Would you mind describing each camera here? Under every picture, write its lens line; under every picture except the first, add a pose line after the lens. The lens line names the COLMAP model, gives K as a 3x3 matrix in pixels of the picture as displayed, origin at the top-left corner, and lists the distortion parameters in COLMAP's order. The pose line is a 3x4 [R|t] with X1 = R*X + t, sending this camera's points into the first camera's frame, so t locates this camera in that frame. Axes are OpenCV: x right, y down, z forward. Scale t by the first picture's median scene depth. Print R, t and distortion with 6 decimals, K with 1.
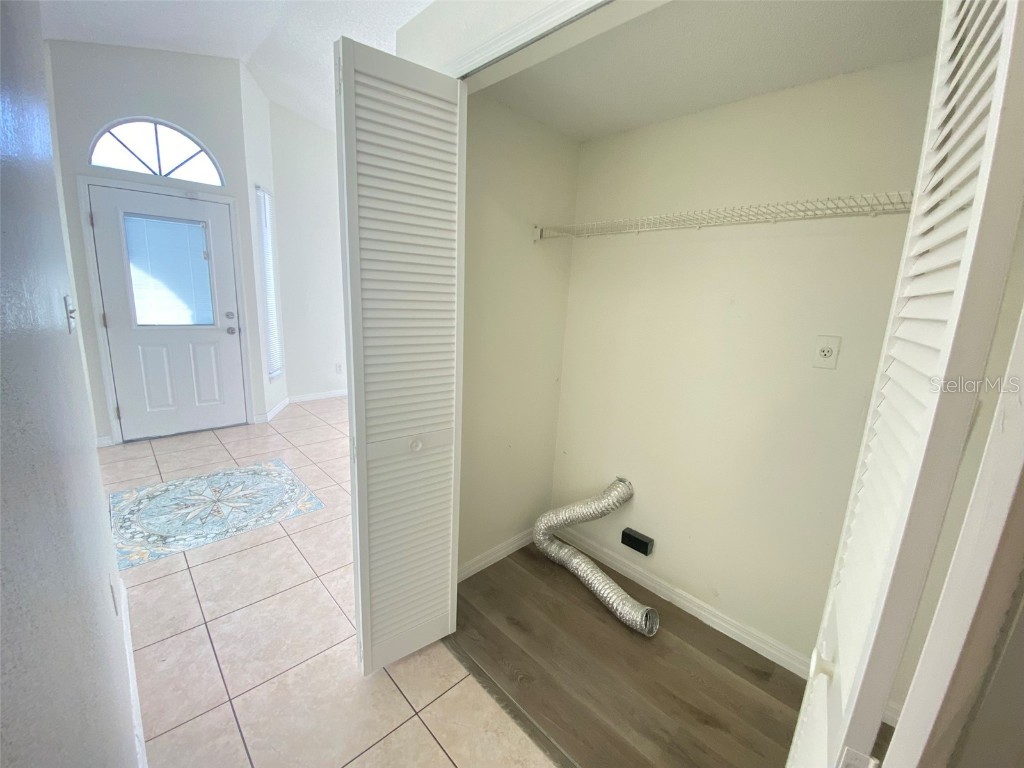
lens RADIAL K [[416.2, 0, 514.0], [0, 416.2, 383.6], [0, 0, 1]] dist [0.013802, -0.017262]
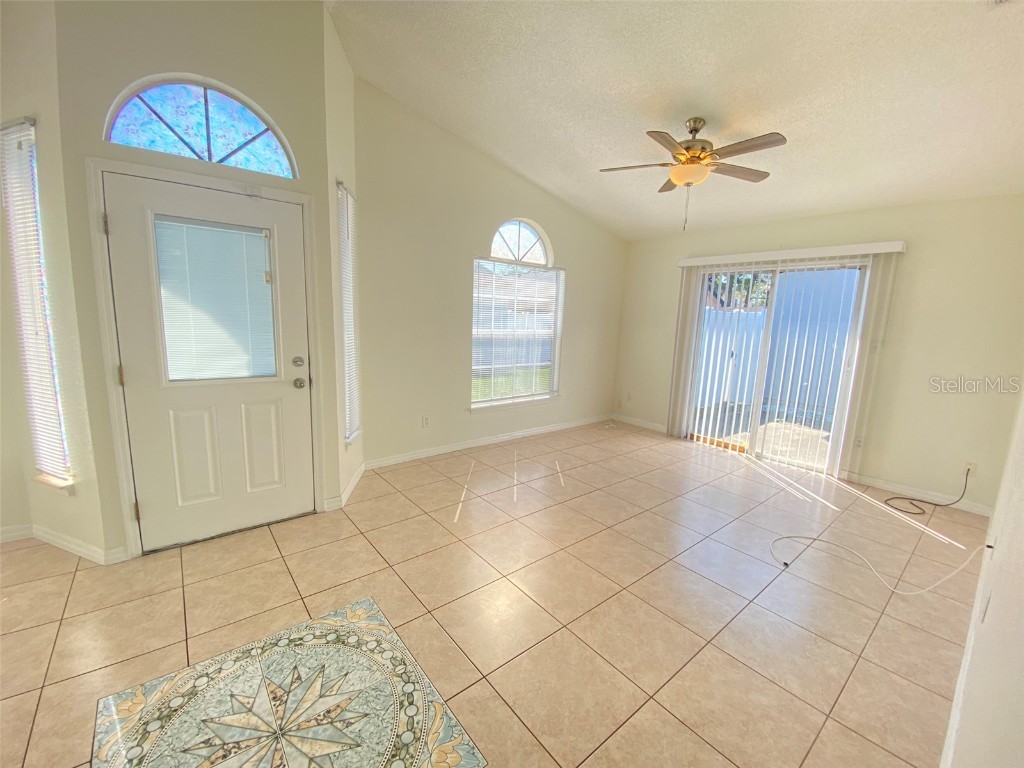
lens RADIAL K [[416.2, 0, 514.0], [0, 416.2, 383.6], [0, 0, 1]] dist [0.013802, -0.017262]
pose [[0.996308, -0.001646, -0.085835, -0.292190], [-0.003060, 0.998500, -0.054670, -0.100581], [0.085796, 0.054731, 0.994808, 0.378340]]
